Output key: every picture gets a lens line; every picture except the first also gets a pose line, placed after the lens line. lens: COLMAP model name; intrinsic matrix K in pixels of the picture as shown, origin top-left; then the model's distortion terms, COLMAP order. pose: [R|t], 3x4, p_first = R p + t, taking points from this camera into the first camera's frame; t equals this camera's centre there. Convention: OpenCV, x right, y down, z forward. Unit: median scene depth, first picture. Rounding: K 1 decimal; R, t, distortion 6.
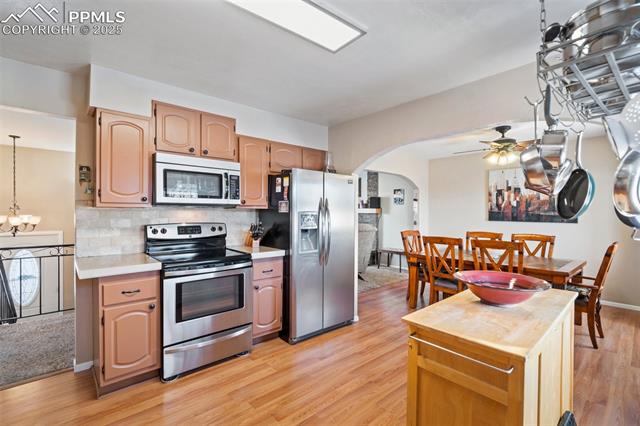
lens RADIAL K [[297.0, 0, 315.8], [0, 297.0, 214.6], [0, 0, 1]] dist [-0.002570, 0.002275]
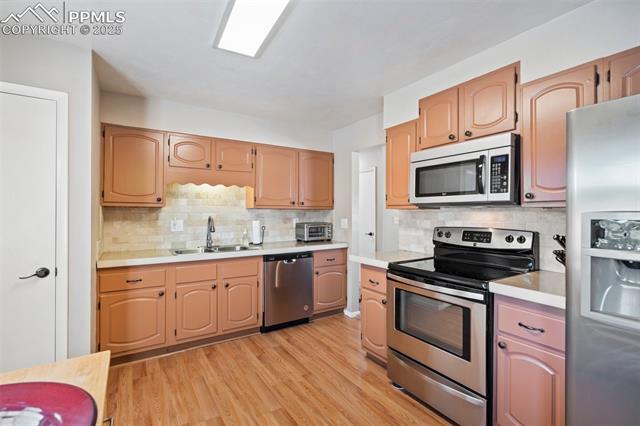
lens RADIAL K [[297.0, 0, 322.3], [0, 297.0, 212.0], [0, 0, 1]] dist [-0.002570, 0.002275]
pose [[-0.162504, -0.008079, -0.986675, 0.343076], [-0.014551, 0.999877, -0.005790, -0.001993], [0.986601, 0.013416, -0.162602, 0.609344]]
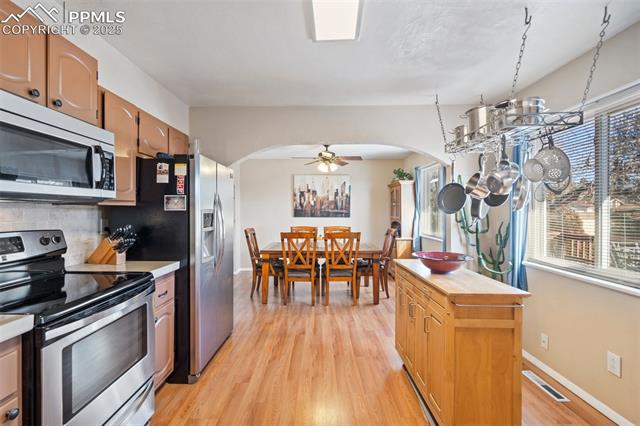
lens RADIAL K [[297.0, 0, 316.9], [0, 297.0, 212.1], [0, 0, 1]] dist [-0.002570, 0.002275]
pose [[0.659551, -0.007741, 0.751620, -0.377933], [0.008538, 0.999960, 0.002806, -0.003022], [-0.751611, 0.004567, 0.659591, 0.214467]]
